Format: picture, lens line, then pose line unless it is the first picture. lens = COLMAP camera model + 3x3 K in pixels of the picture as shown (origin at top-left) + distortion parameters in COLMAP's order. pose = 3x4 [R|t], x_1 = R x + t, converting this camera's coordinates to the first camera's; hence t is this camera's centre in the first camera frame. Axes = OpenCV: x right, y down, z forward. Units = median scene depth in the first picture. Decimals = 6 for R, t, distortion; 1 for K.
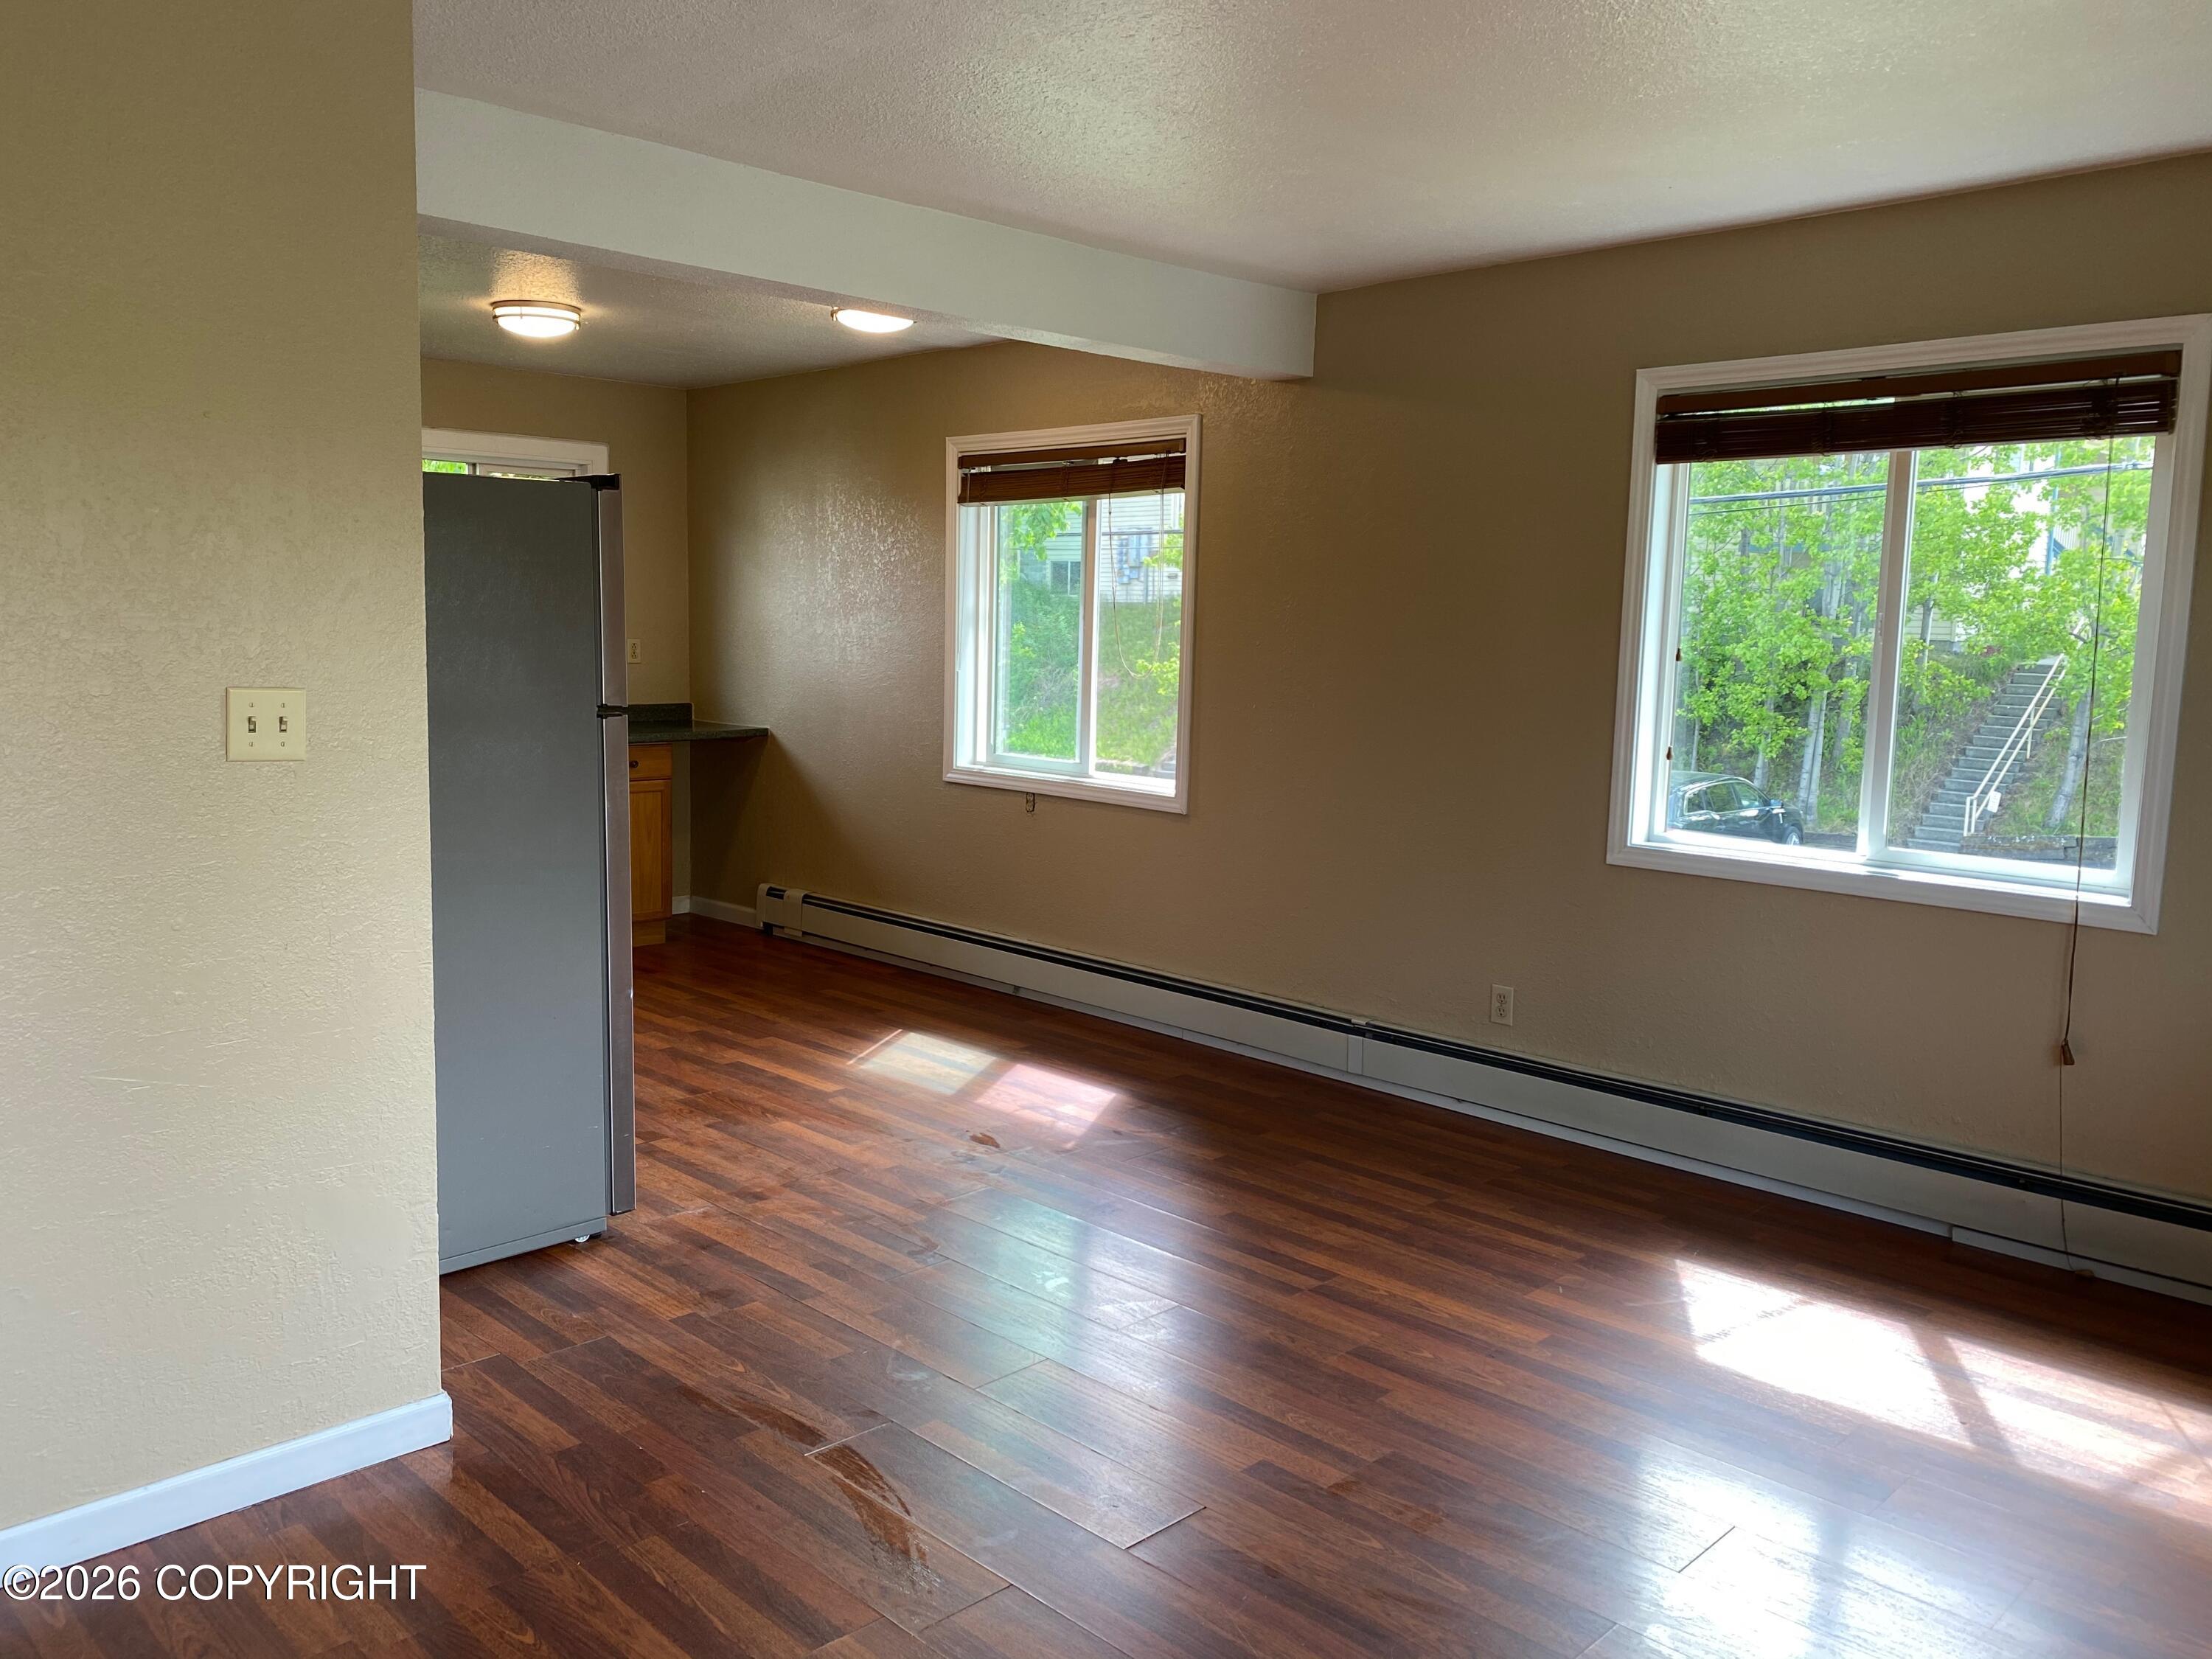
lens RADIAL K [[1688.5, 0, 1096.9], [0, 1688.5, 828.6], [0, 0, 1]] dist [0.042262, -0.046462]
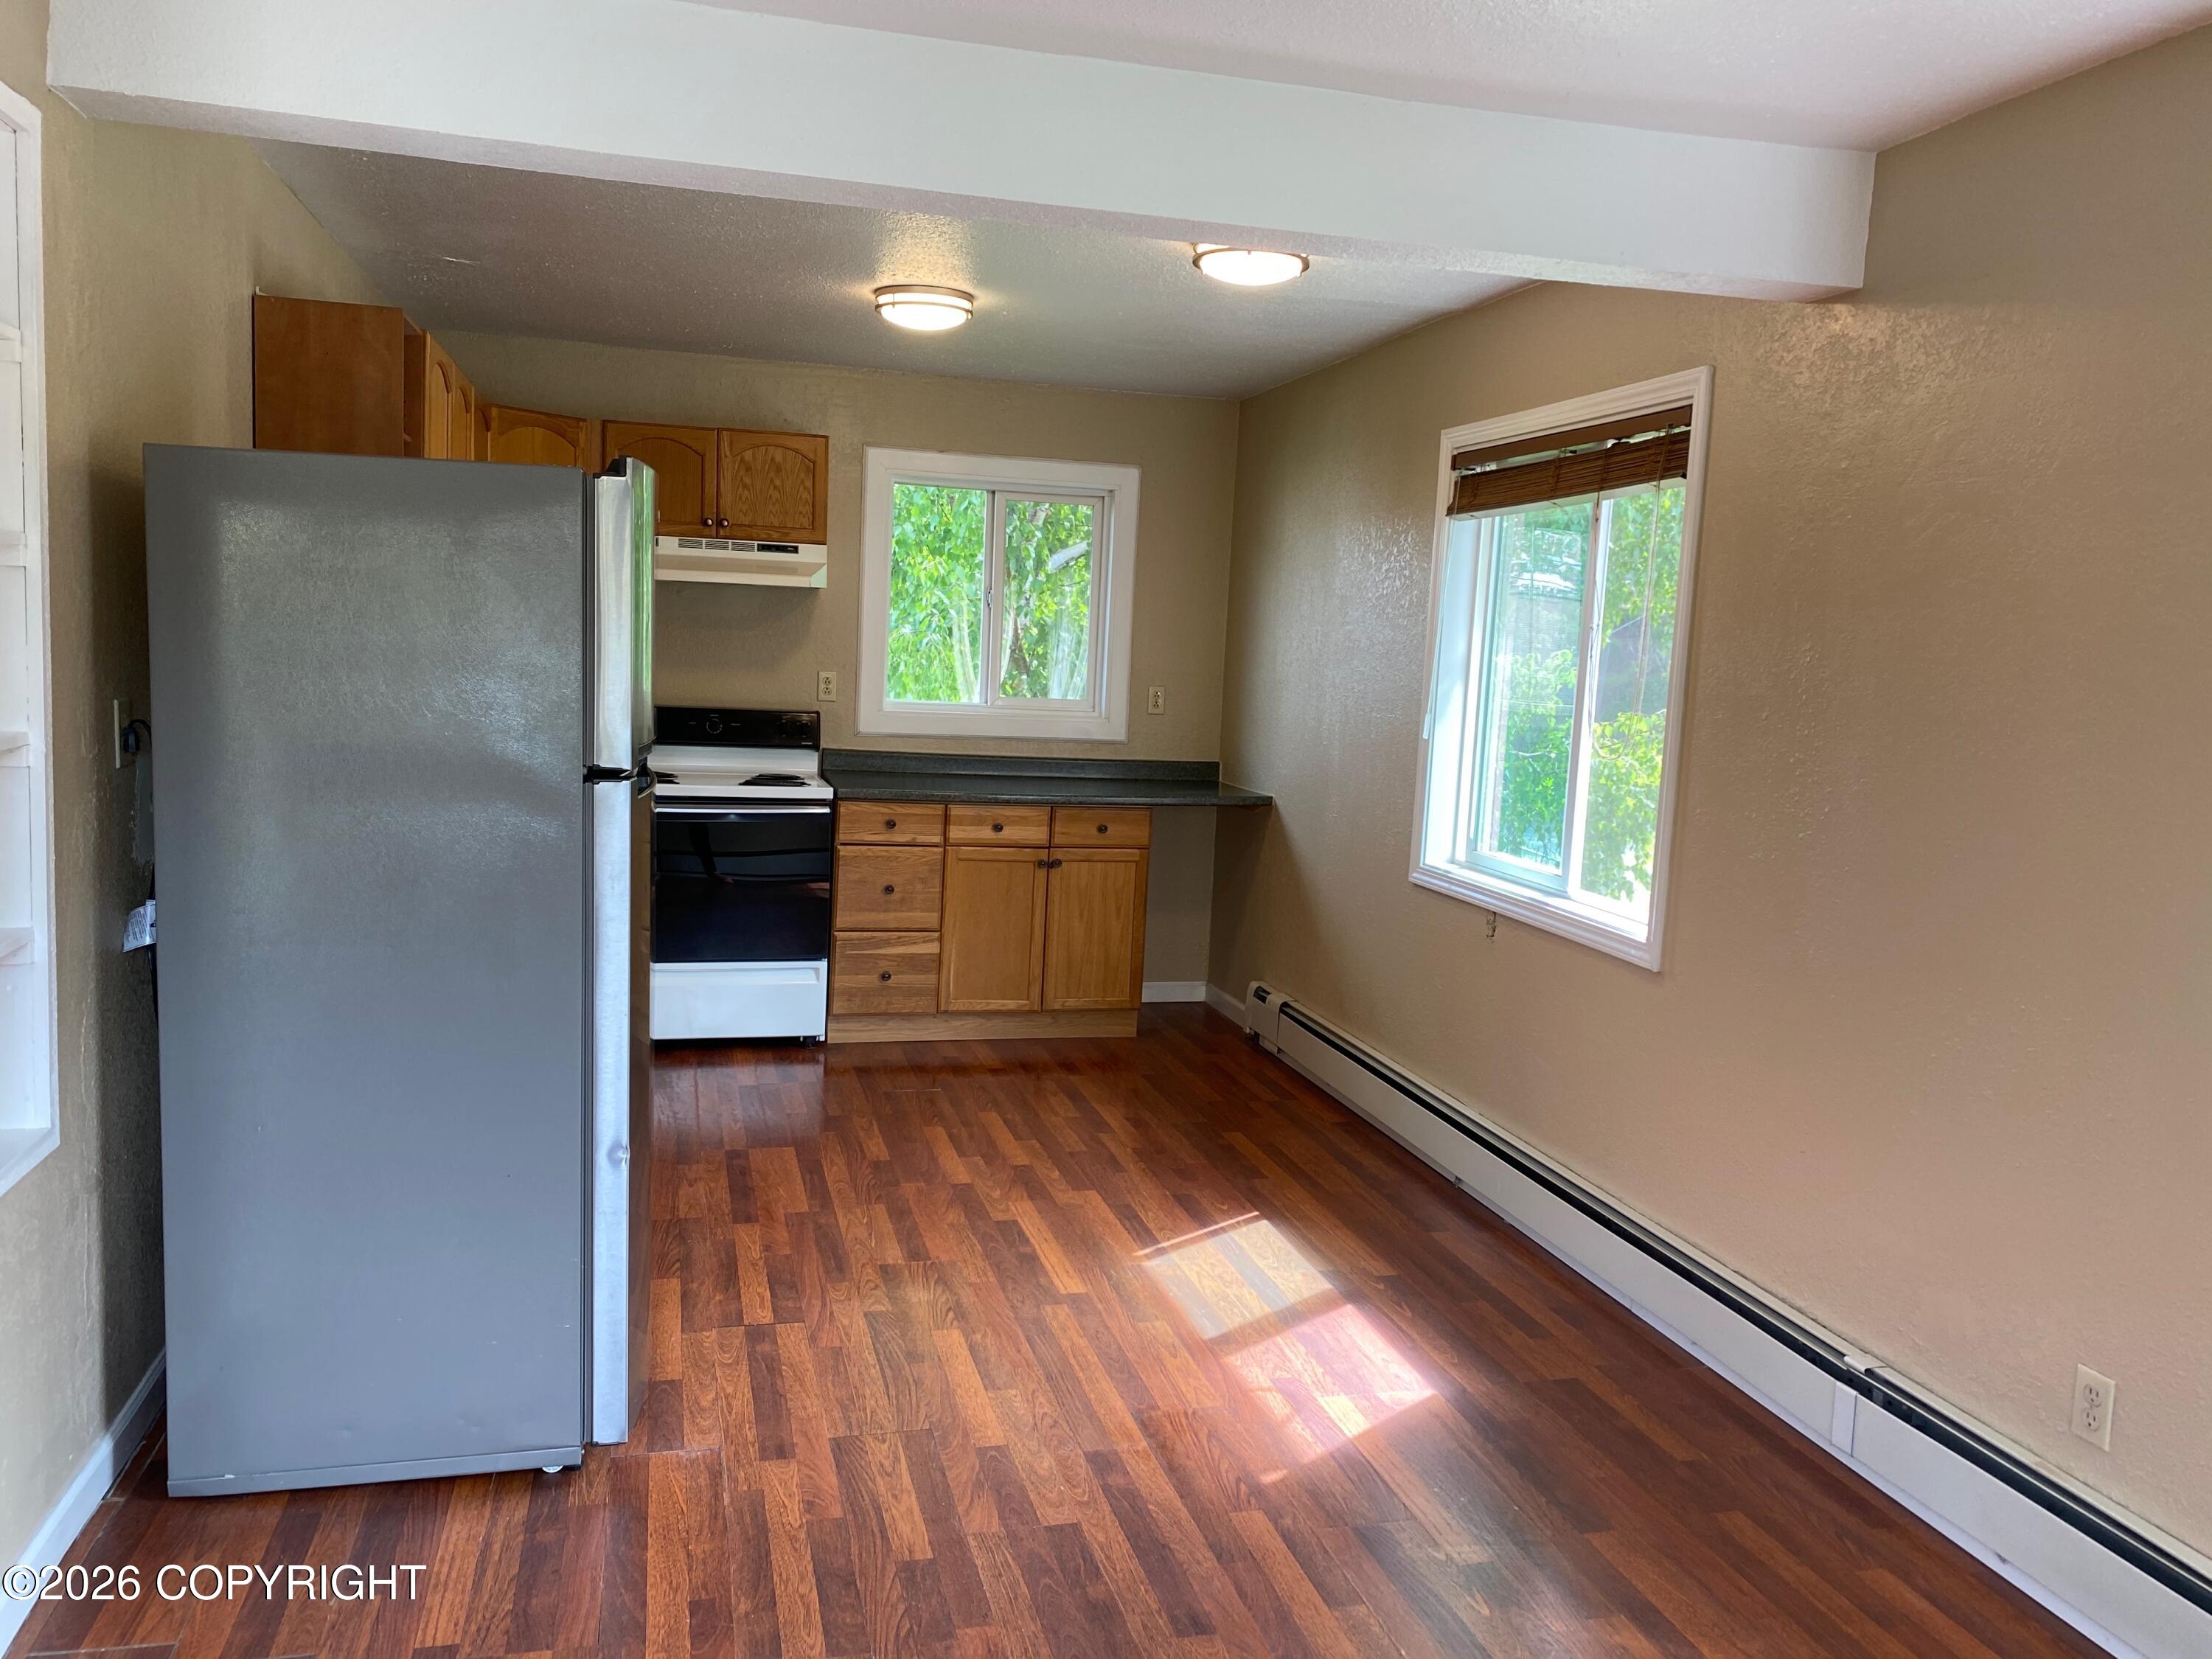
lens RADIAL K [[1688.5, 0, 1120.0], [0, 1688.5, 820.9], [0, 0, 1]] dist [0.042262, -0.046462]
pose [[0.871194, 0.070749, -0.485814, 0.226320], [-0.086515, 0.996200, -0.010069, -0.050984], [0.483256, 0.050802, 0.874004, 0.380712]]
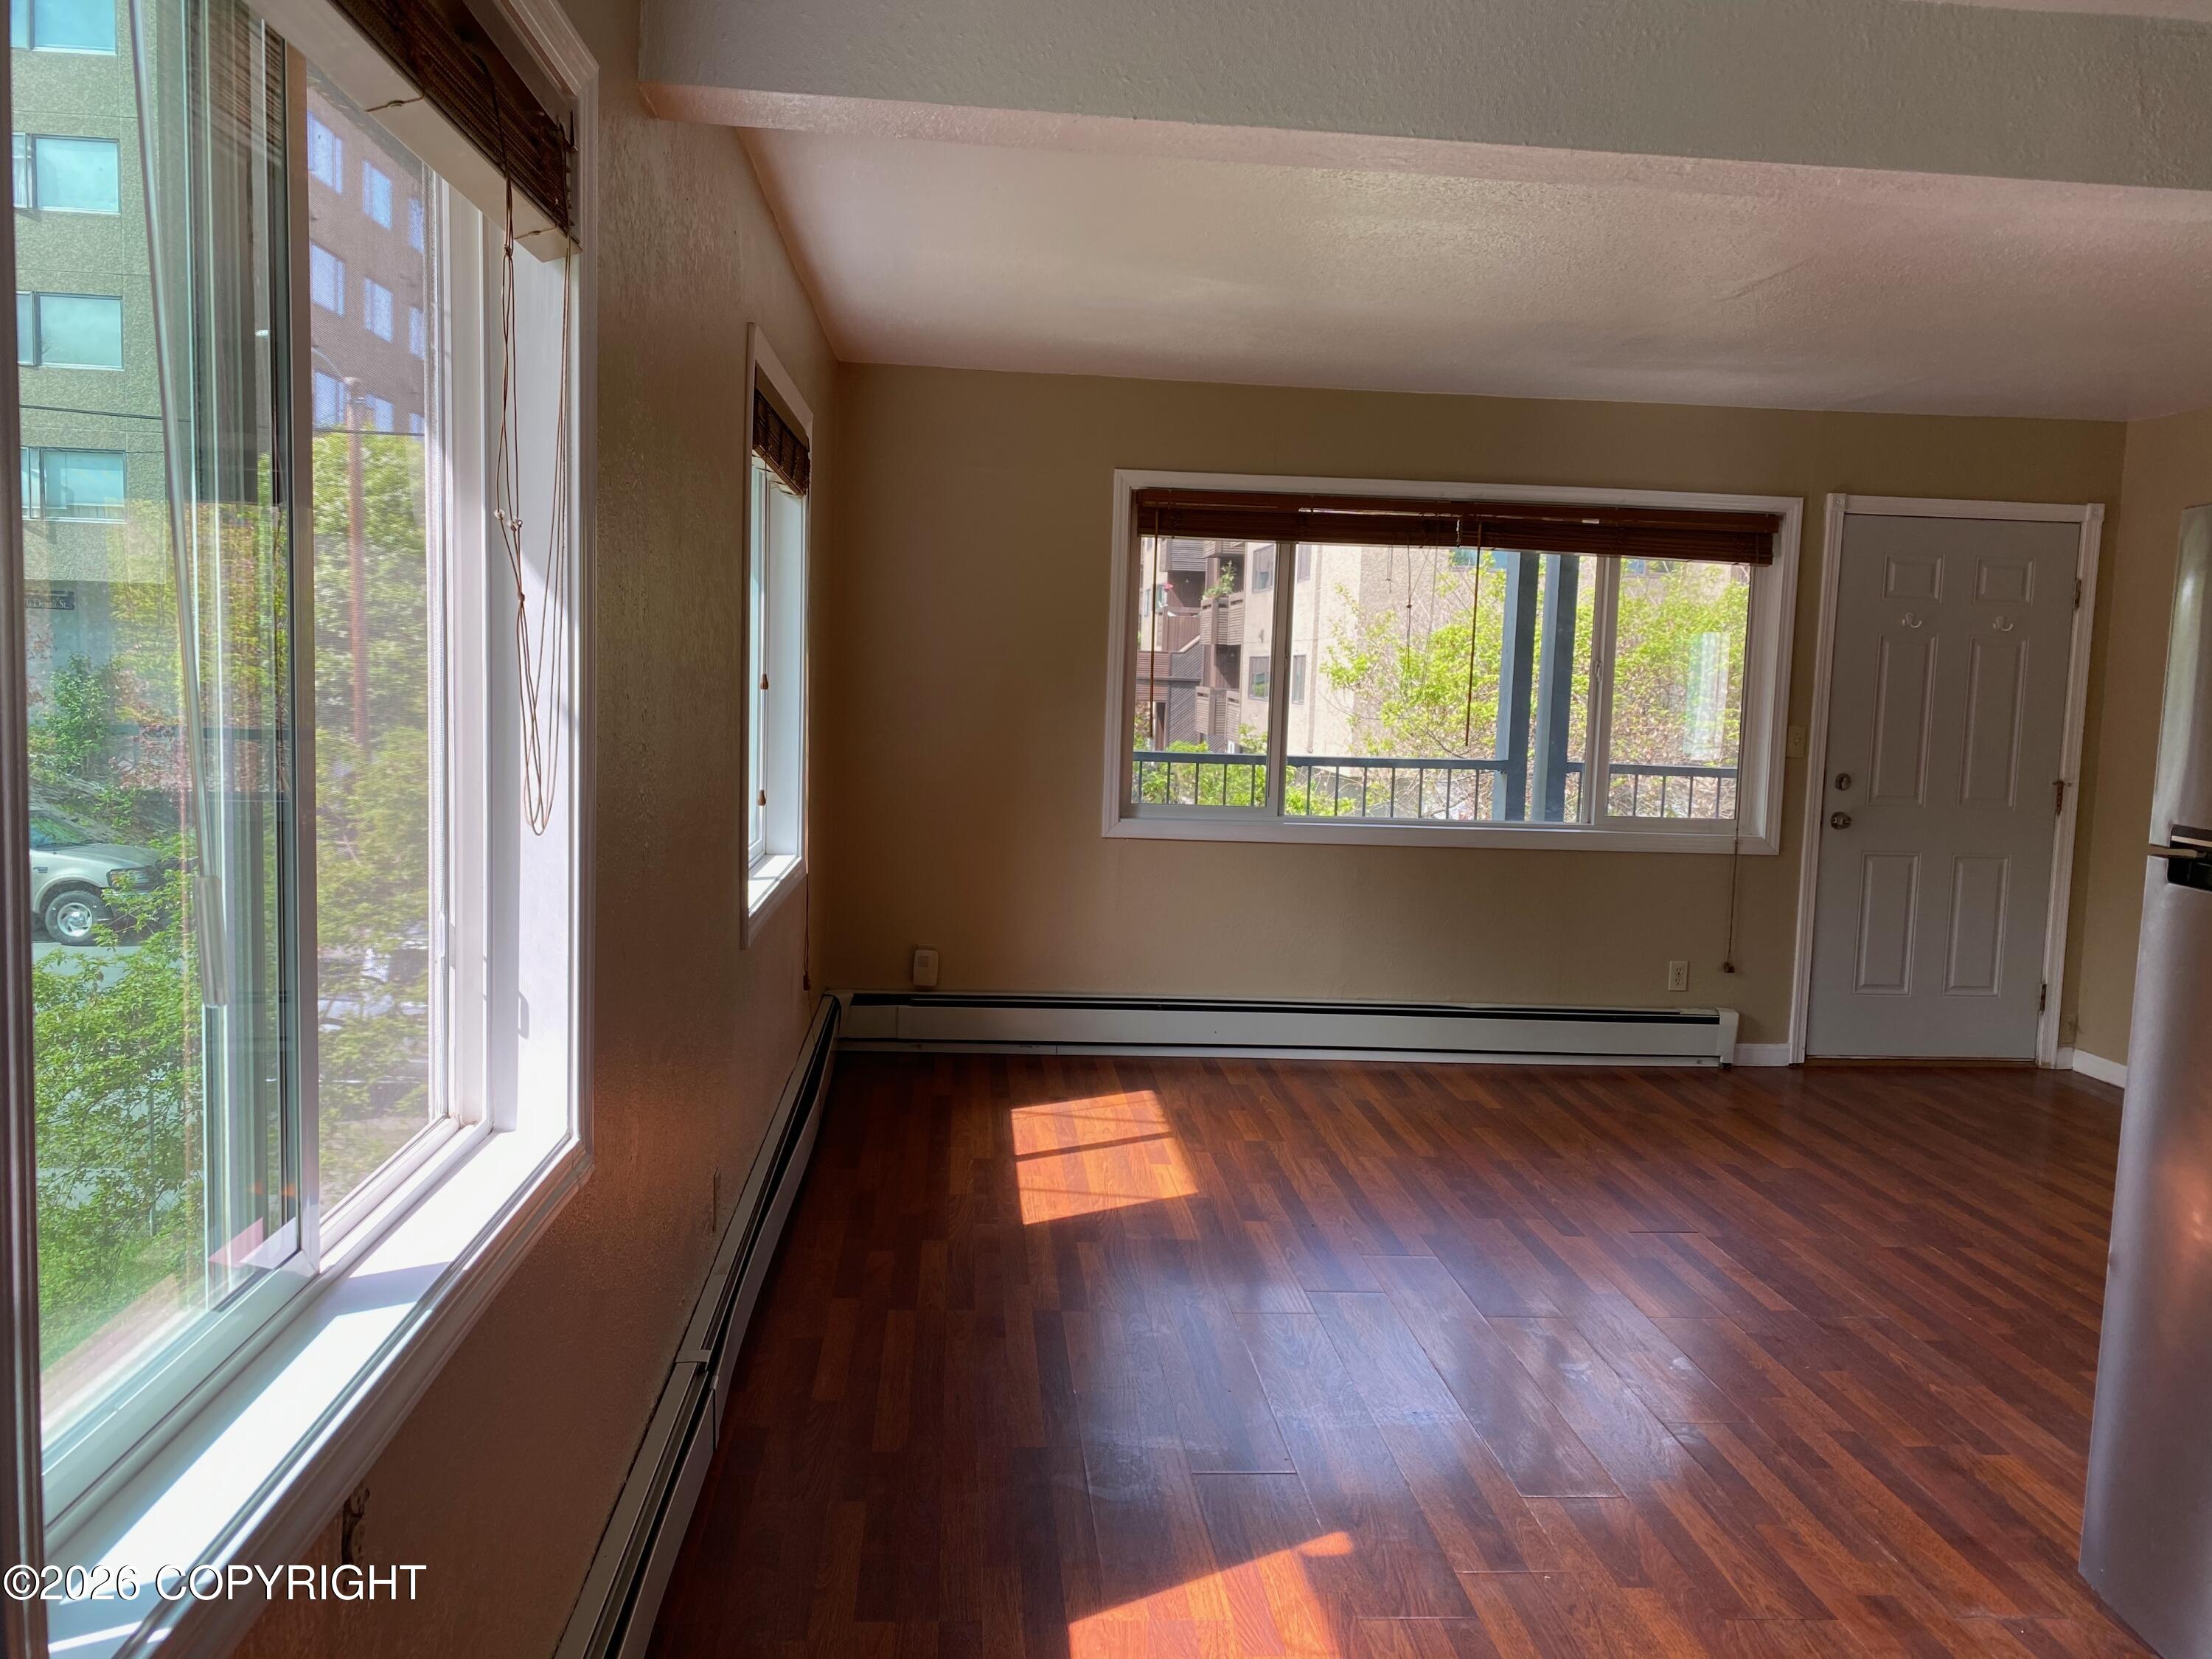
lens RADIAL K [[1688.5, 0, 1099.6], [0, 1688.5, 832.8], [0, 0, 1]] dist [0.042262, -0.046462]
pose [[-0.765665, -0.105014, 0.634610, -0.312905], [0.028834, 0.979988, 0.196955, -0.181042], [-0.642593, 0.169100, -0.747314, 1.437111]]
